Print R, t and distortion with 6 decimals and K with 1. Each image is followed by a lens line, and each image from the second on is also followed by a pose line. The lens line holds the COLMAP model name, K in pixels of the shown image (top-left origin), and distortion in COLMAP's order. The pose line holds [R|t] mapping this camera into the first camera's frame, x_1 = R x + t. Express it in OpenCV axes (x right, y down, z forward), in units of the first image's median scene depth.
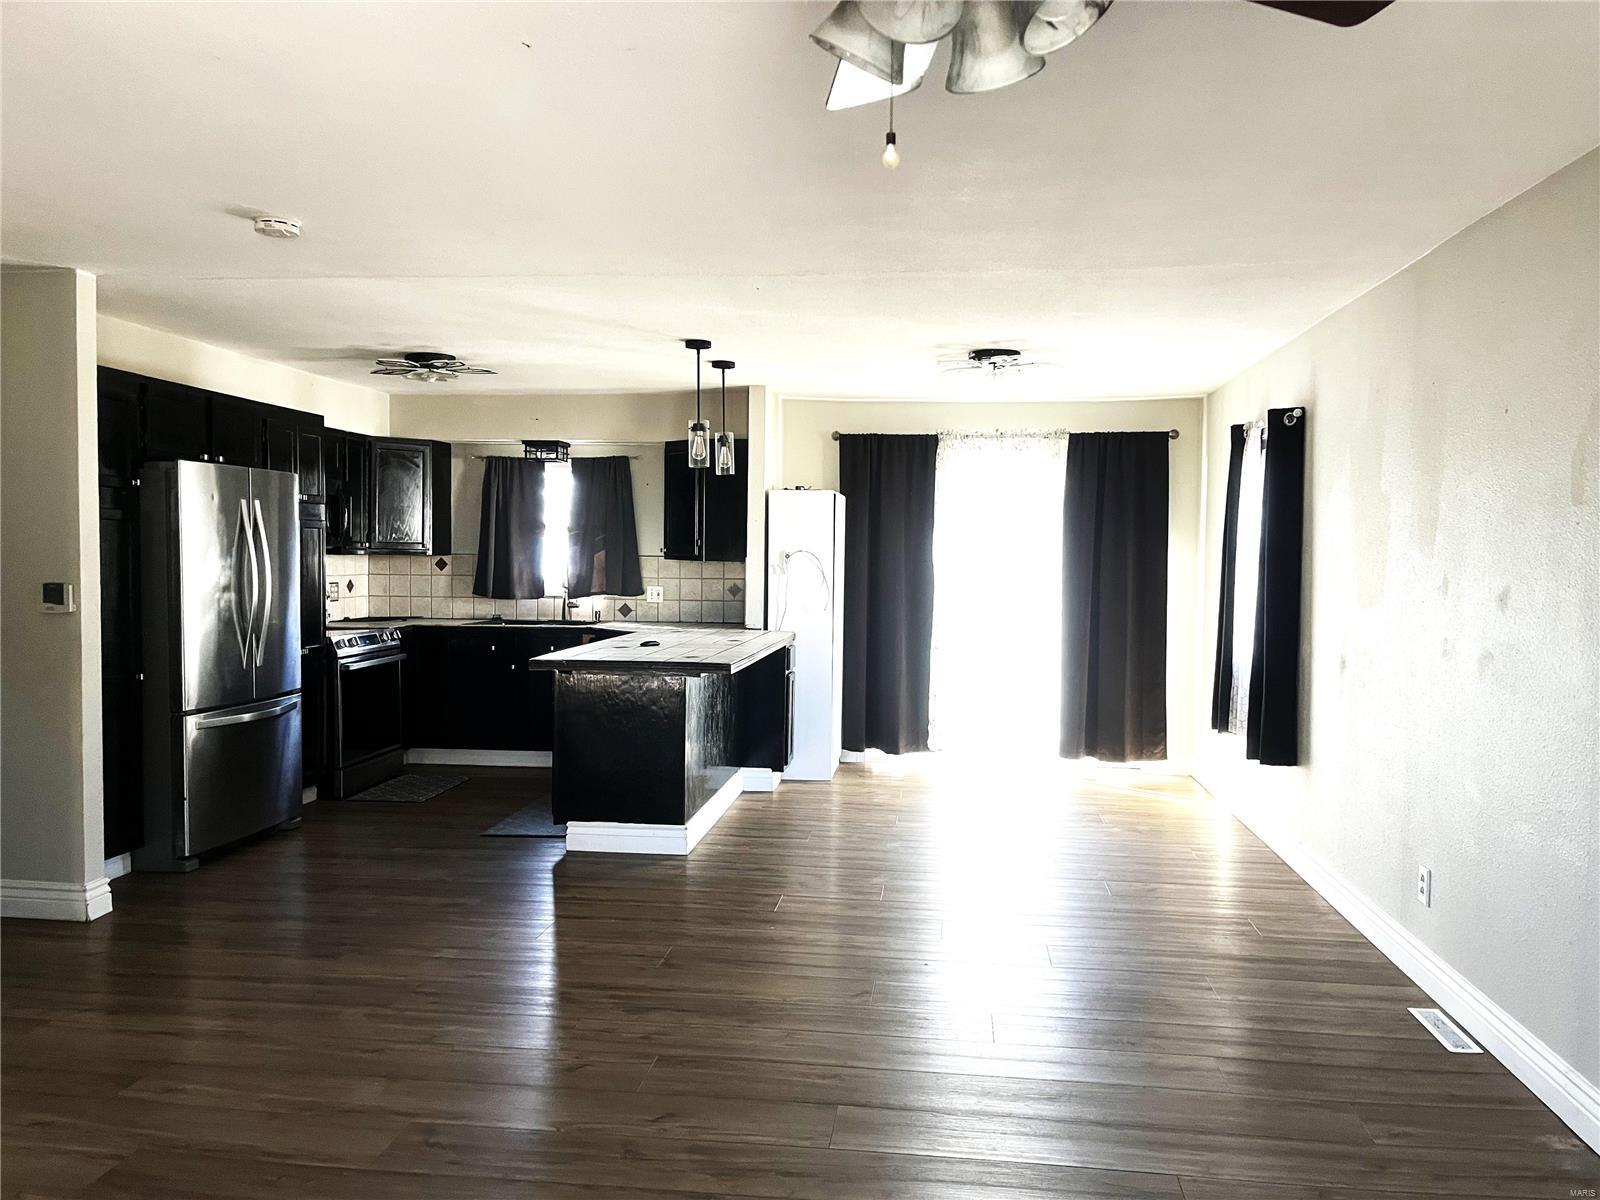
lens RADIAL K [[1212.0, 0, 806.0], [0, 1212.0, 601.2], [0, 0, 1]] dist [0.057257, -0.077043]
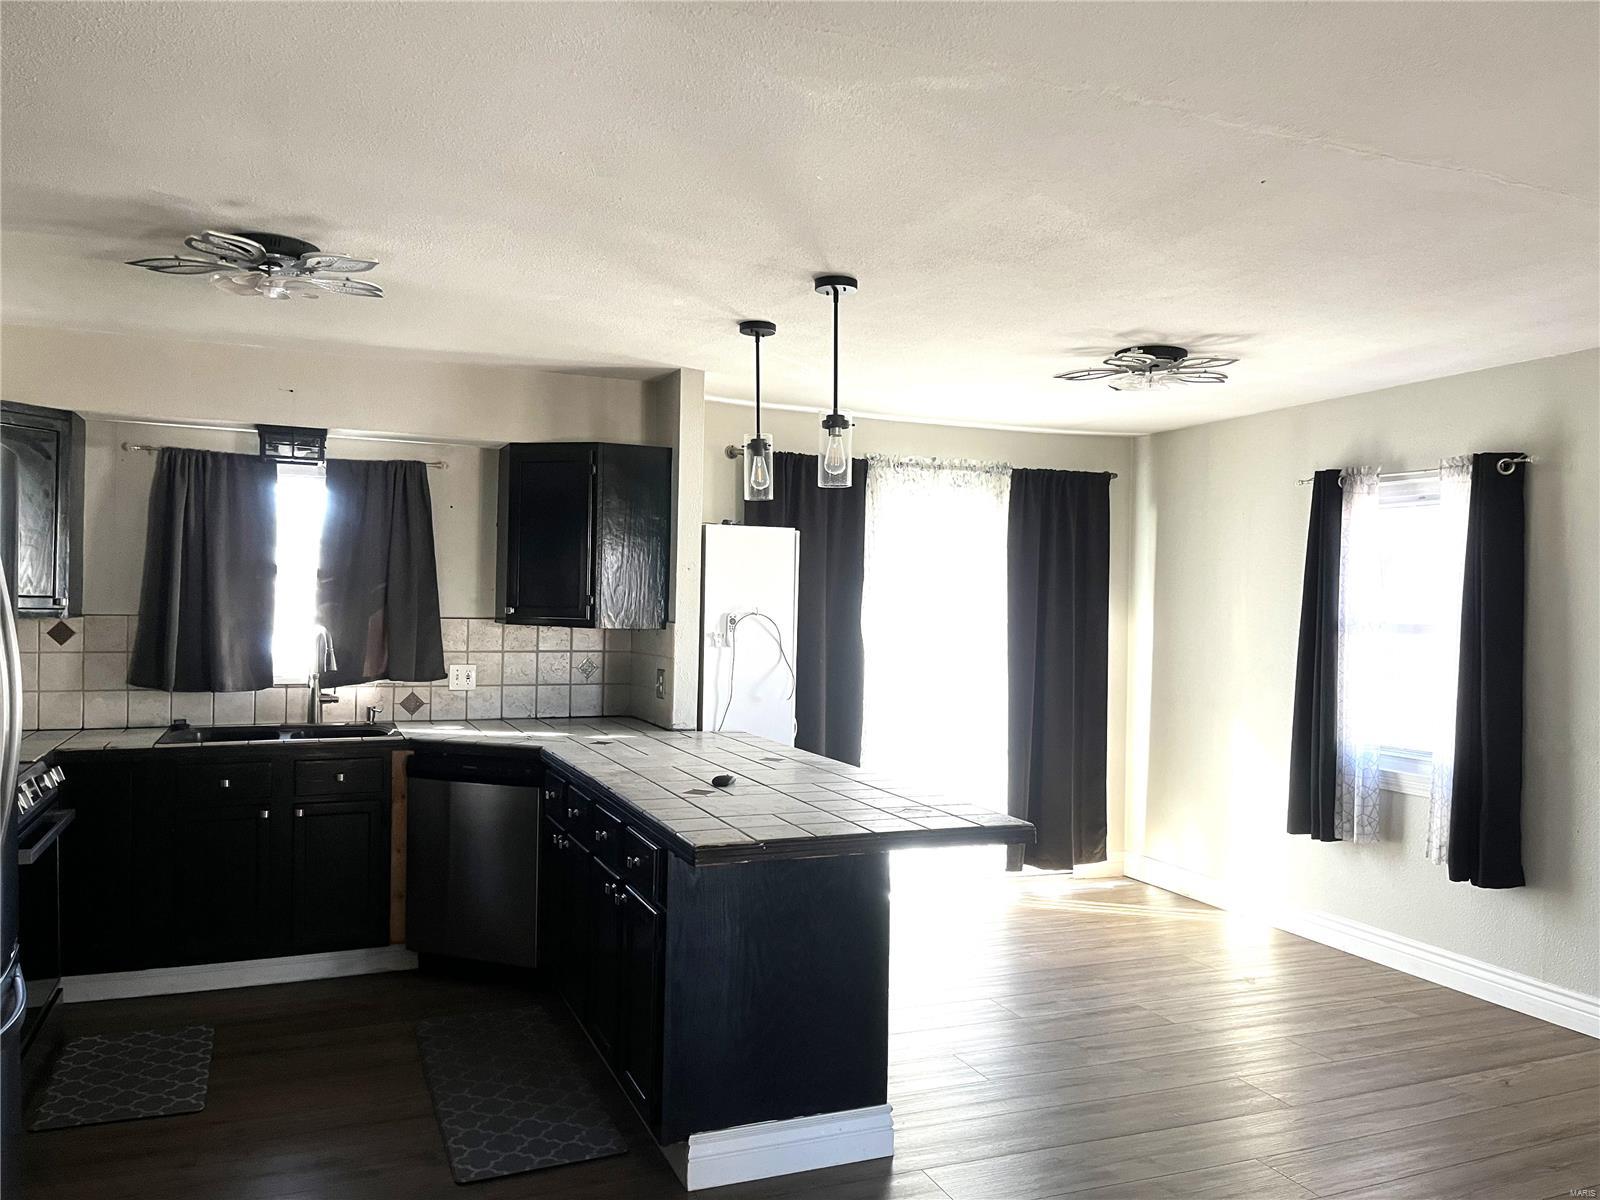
lens RADIAL K [[1212.0, 0, 811.1], [0, 1212.0, 607.9], [0, 0, 1]] dist [0.057257, -0.077043]
pose [[0.869582, 0.003401, 0.493777, -0.285517], [0.010125, 0.999643, -0.024715, -0.025011], [-0.493685, 0.026491, 0.869237, 0.345876]]
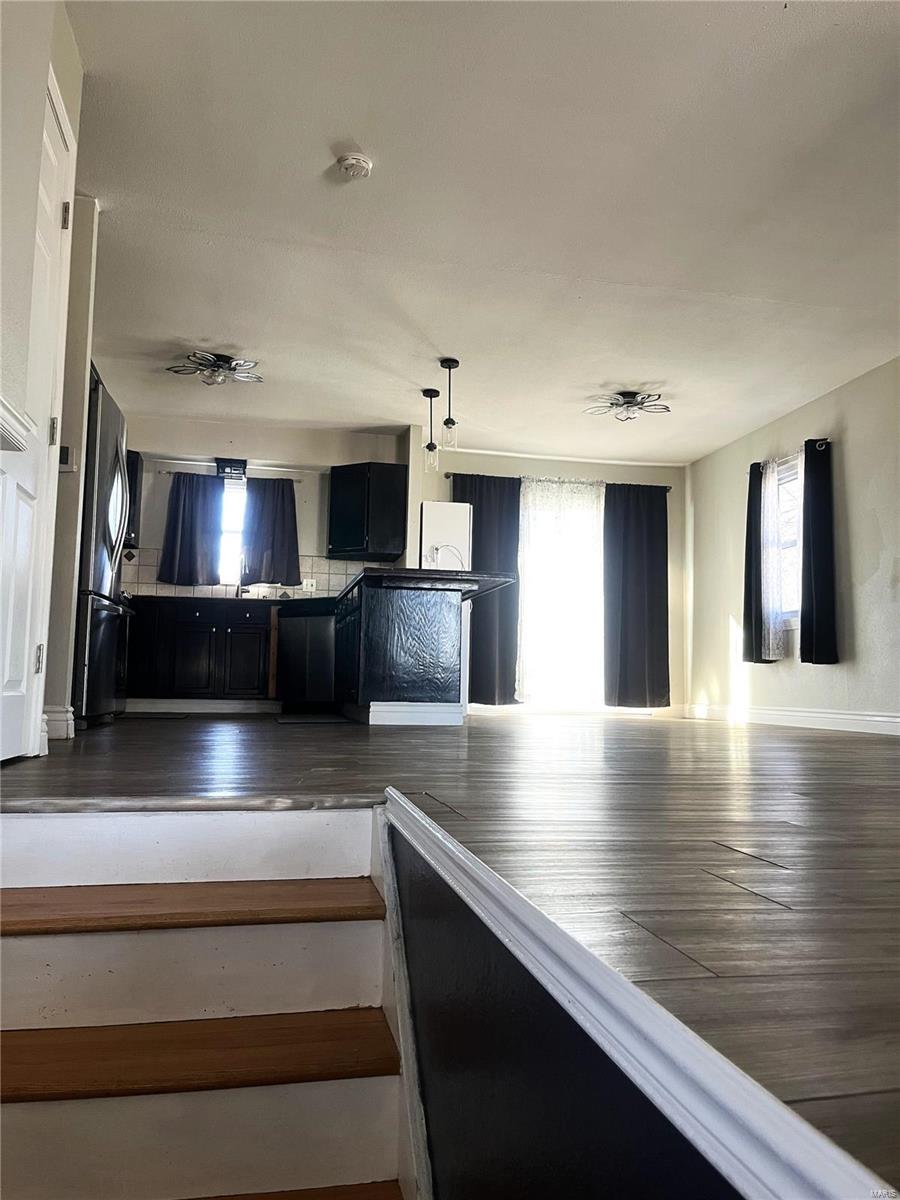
lens RADIAL K [[909.0, 0, 450.6], [0, 909.0, 596.9], [0, 0, 1]] dist [0.057257, -0.077043]
pose [[0.946851, 0.038935, 0.319308, -0.293590], [0.004084, 0.991113, -0.132962, 0.137369], [-0.321648, 0.127200, 0.938277, 0.040175]]
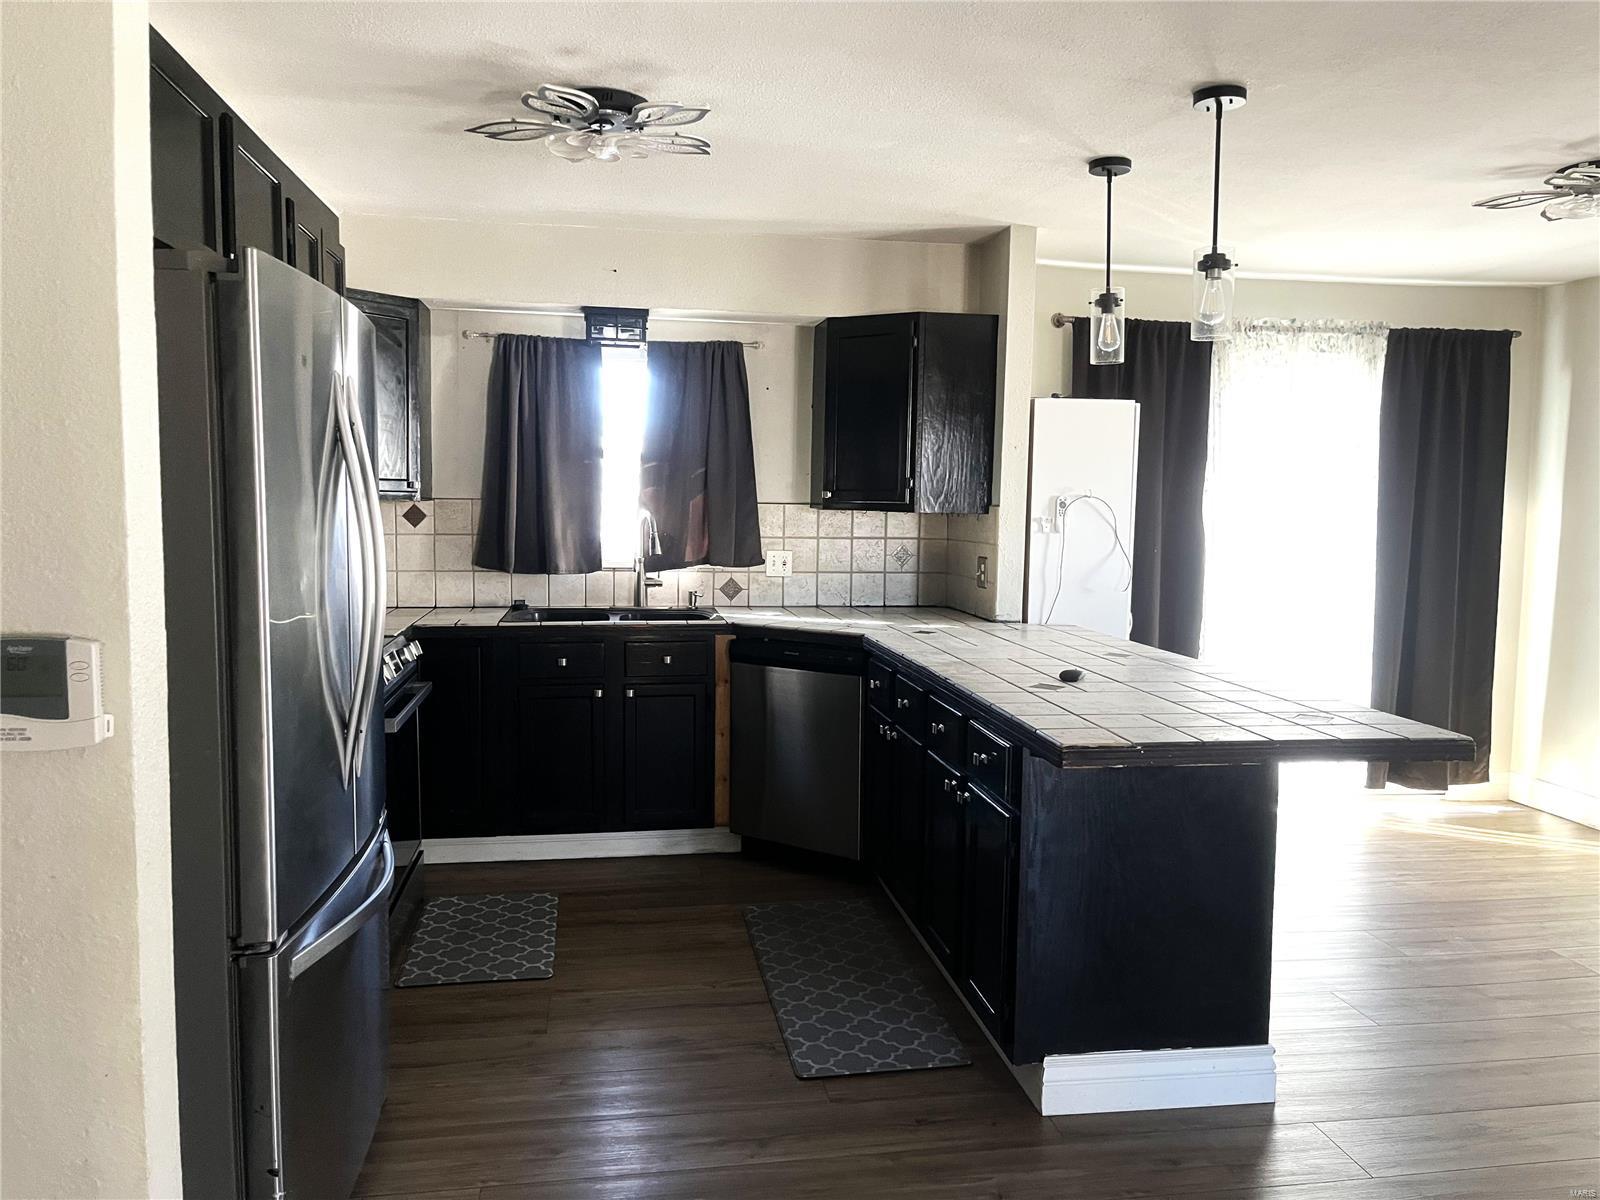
lens RADIAL K [[1212.0, 0, 799.6], [0, 1212.0, 593.7], [0, 0, 1]] dist [0.057257, -0.077043]
pose [[0.962056, -0.018354, 0.272236, -0.289241], [0.006188, 0.998946, 0.045482, -0.018768], [-0.272783, -0.042072, 0.961155, 0.388851]]
